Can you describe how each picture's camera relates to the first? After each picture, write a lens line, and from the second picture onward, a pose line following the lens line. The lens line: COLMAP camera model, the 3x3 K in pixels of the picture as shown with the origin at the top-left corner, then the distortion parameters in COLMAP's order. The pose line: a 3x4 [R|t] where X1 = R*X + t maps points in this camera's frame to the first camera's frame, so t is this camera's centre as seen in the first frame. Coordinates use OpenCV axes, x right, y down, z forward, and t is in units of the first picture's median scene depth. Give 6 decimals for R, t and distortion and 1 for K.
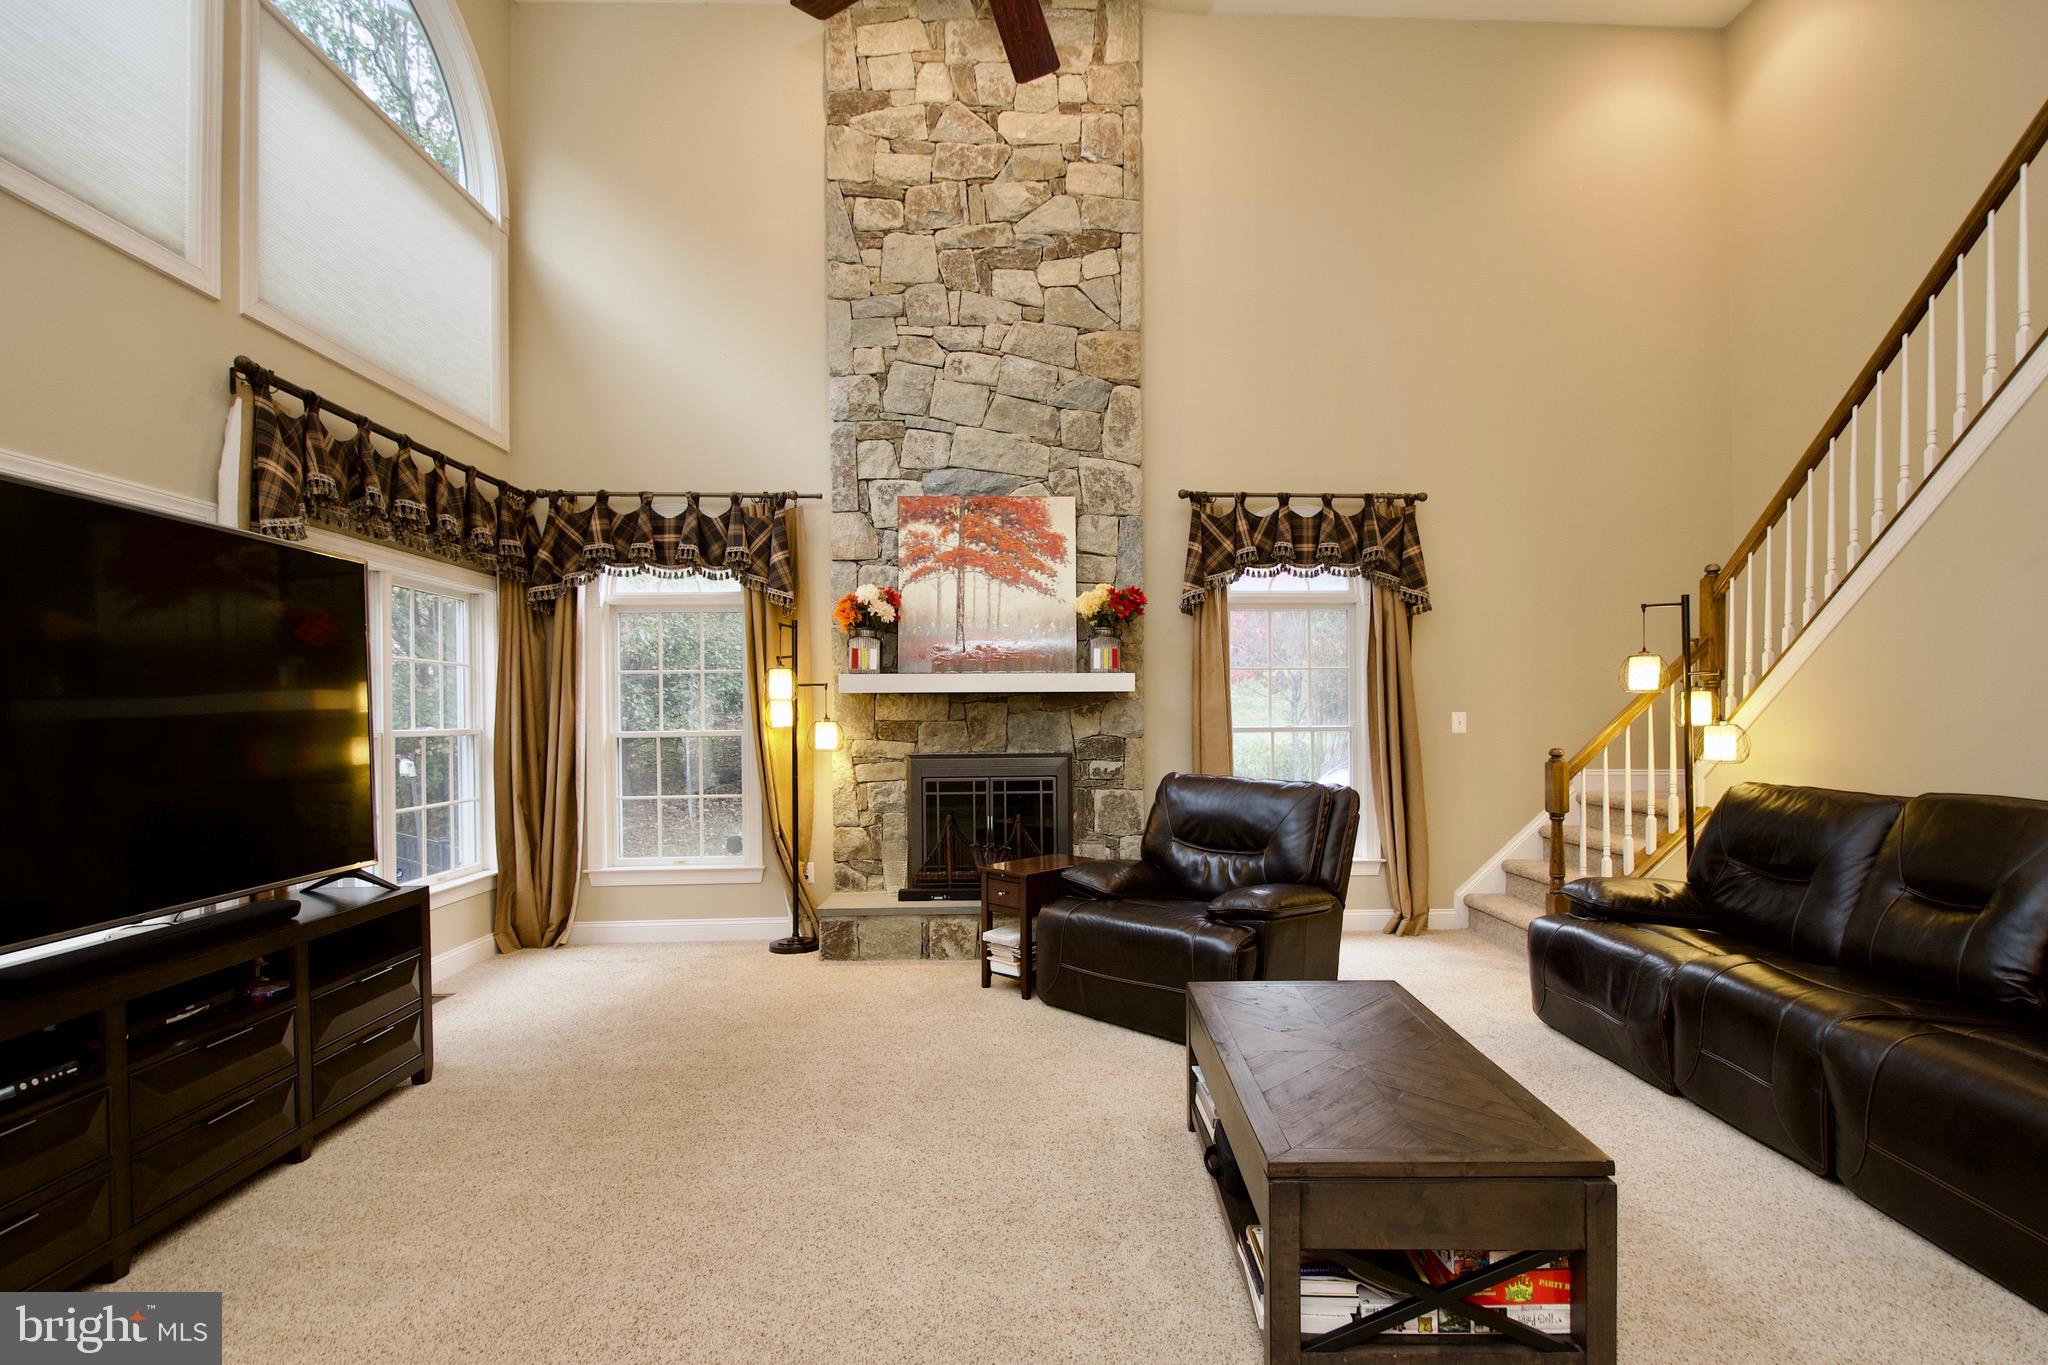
lens RADIAL K [[976.2, 0, 1024.1], [0, 976.2, 701.8], [0, 0, 1]] dist [0.000204, 0.000008]
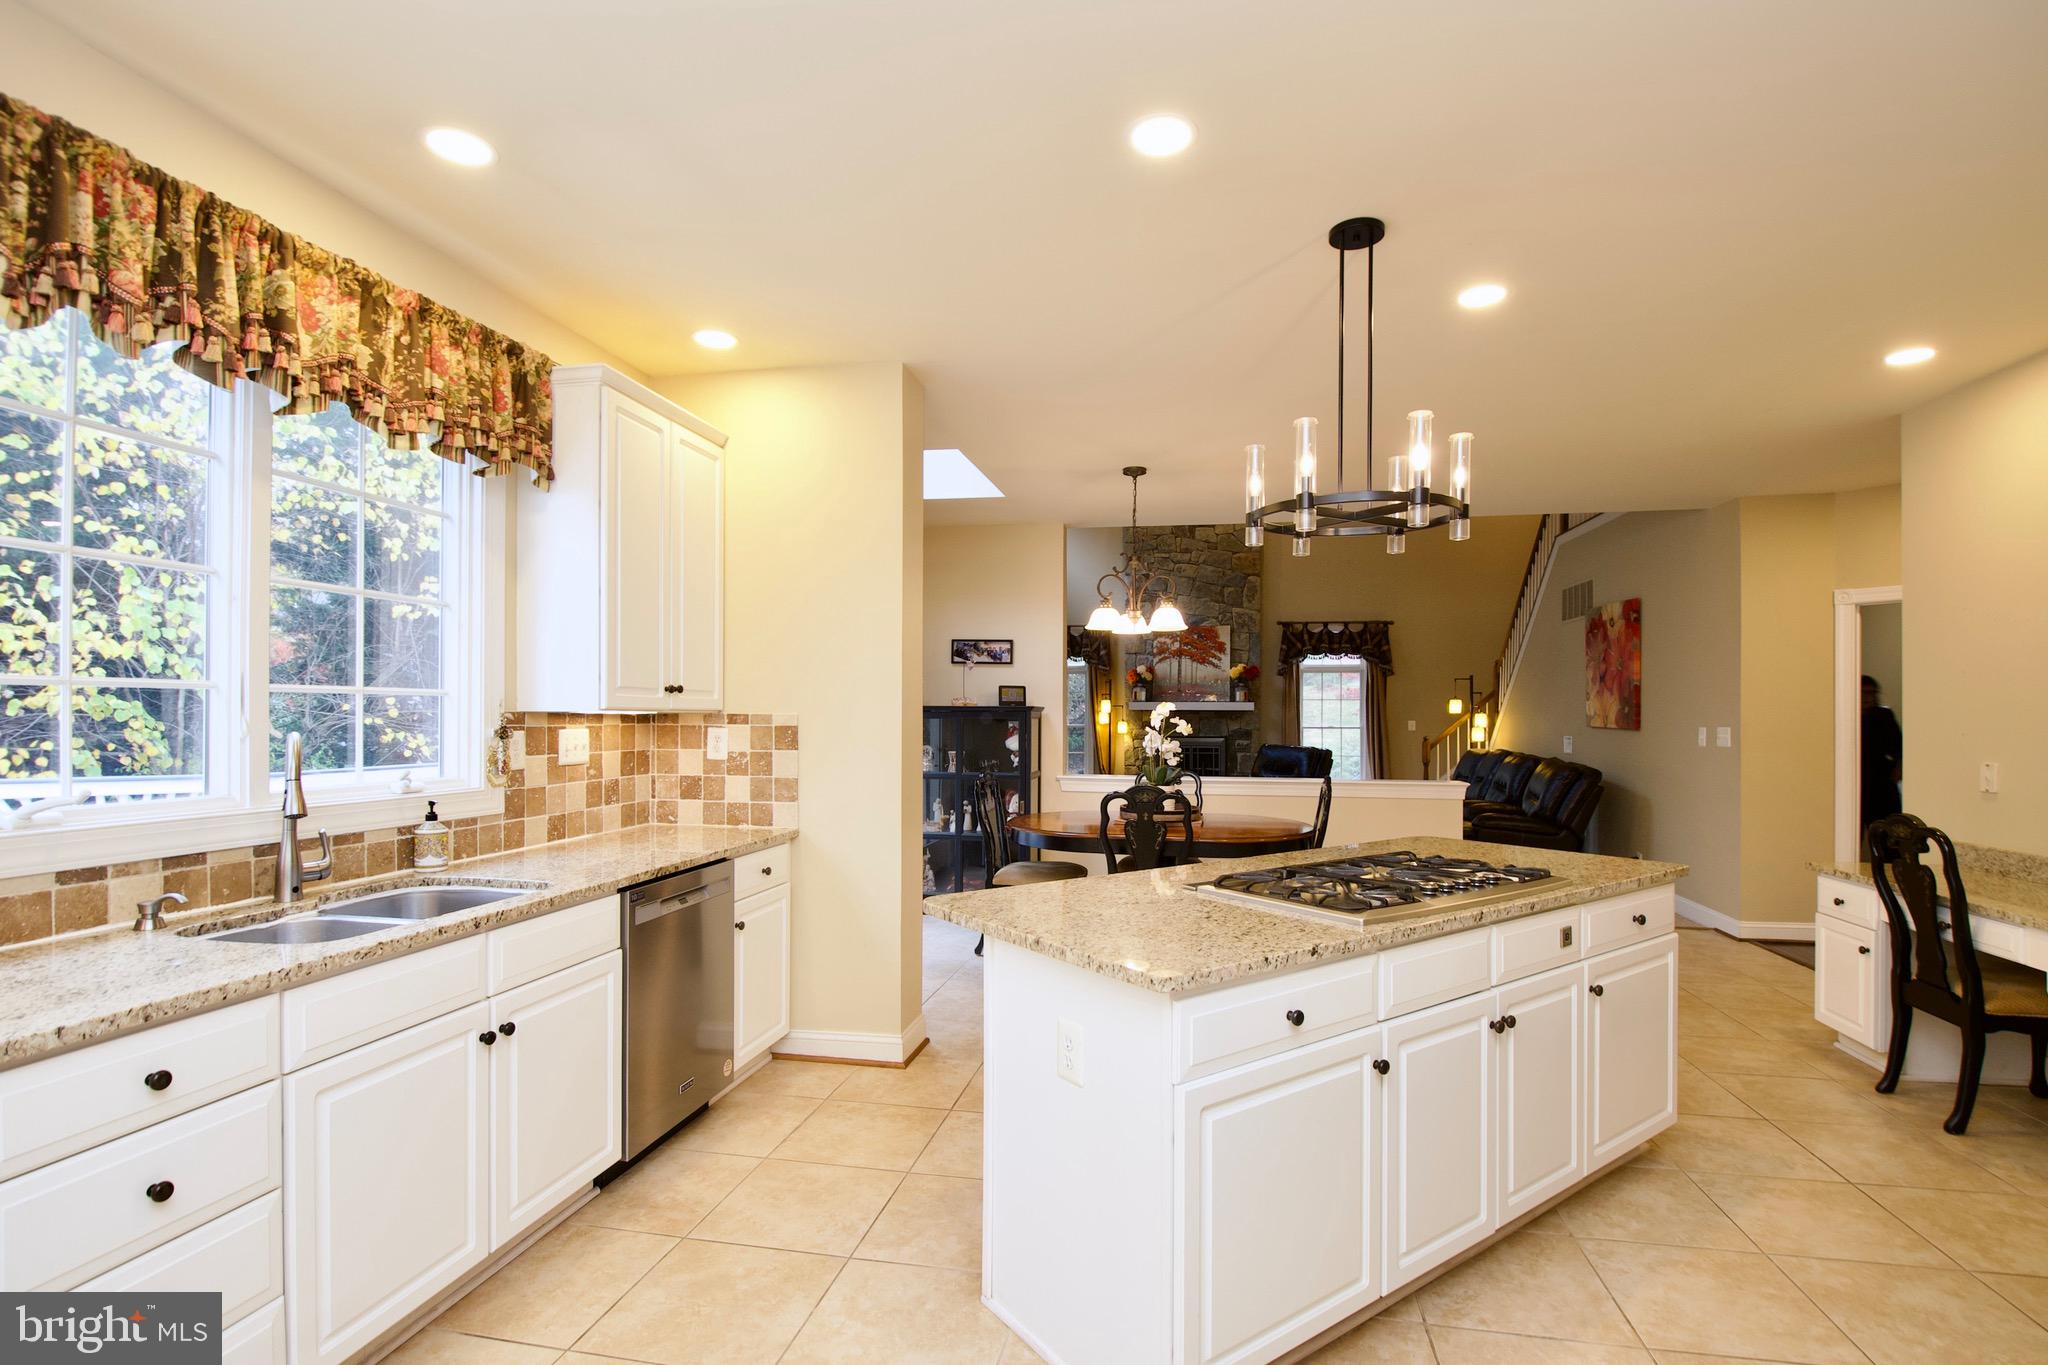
lens RADIAL K [[976.2, 0, 1032.5], [0, 976.2, 699.7], [0, 0, 1]] dist [0.000204, 0.000008]
pose [[0.978233, 0.006153, -0.207419, 0.074239], [-0.006245, 0.999980, 0.000213, -0.031716], [0.207416, 0.001087, 0.978252, -1.352190]]
